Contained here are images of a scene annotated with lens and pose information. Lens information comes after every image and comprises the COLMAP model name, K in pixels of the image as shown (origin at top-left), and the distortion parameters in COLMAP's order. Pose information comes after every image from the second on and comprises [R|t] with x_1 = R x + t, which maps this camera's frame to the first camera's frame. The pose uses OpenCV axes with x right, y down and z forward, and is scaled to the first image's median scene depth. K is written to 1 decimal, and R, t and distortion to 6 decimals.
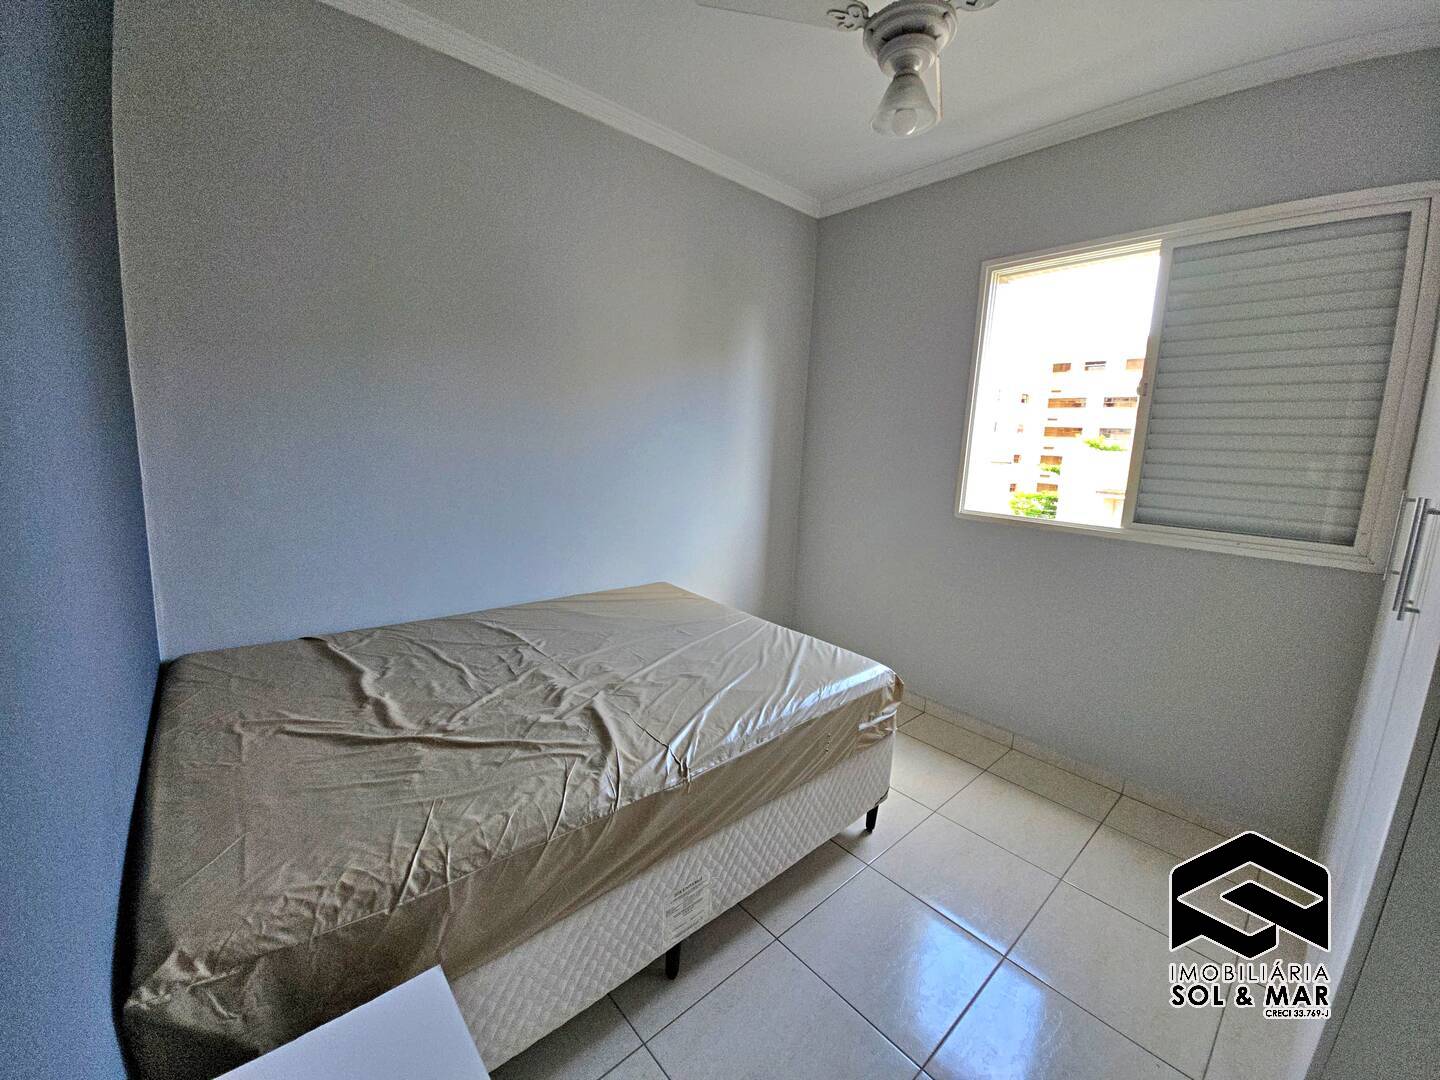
lens RADIAL K [[575.5, 0, 720.3], [0, 575.5, 530.7], [0, 0, 1]] dist [-0.008247, -0.000473]
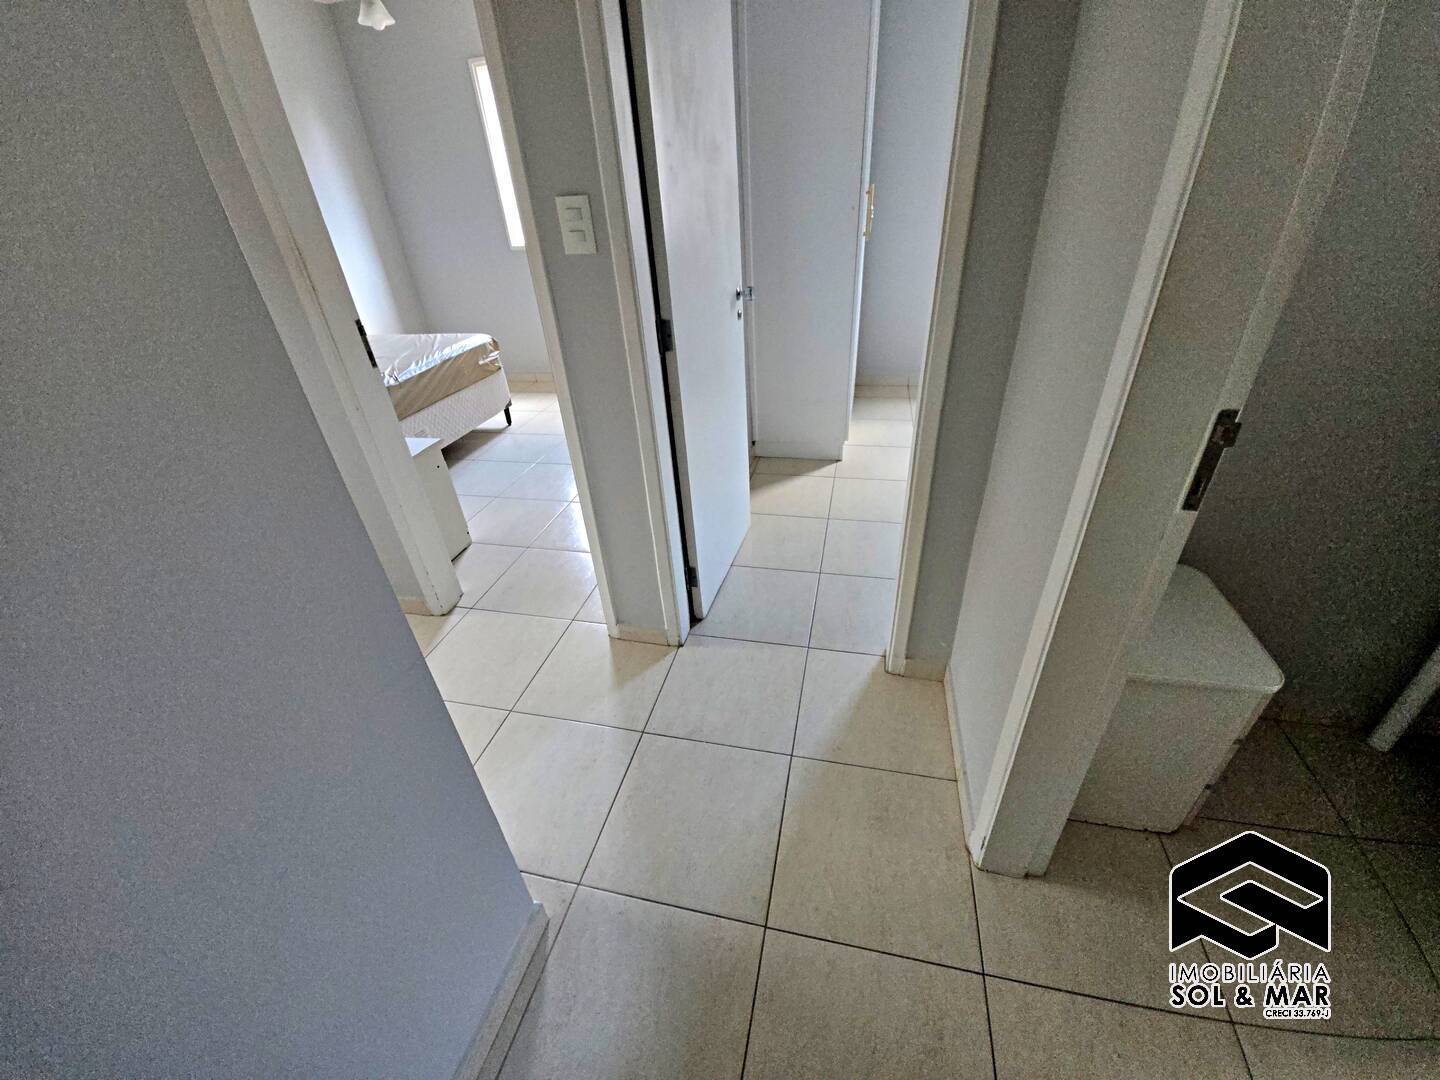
lens RADIAL K [[575.5, 0, 720.3], [0, 575.5, 530.7], [0, 0, 1]] dist [-0.008247, -0.000473]
pose [[0.811851, -0.384552, 0.439337, -0.197949], [0.197339, 0.888909, 0.413399, 0.213423], [-0.549504, -0.248920, 0.797549, -1.315760]]
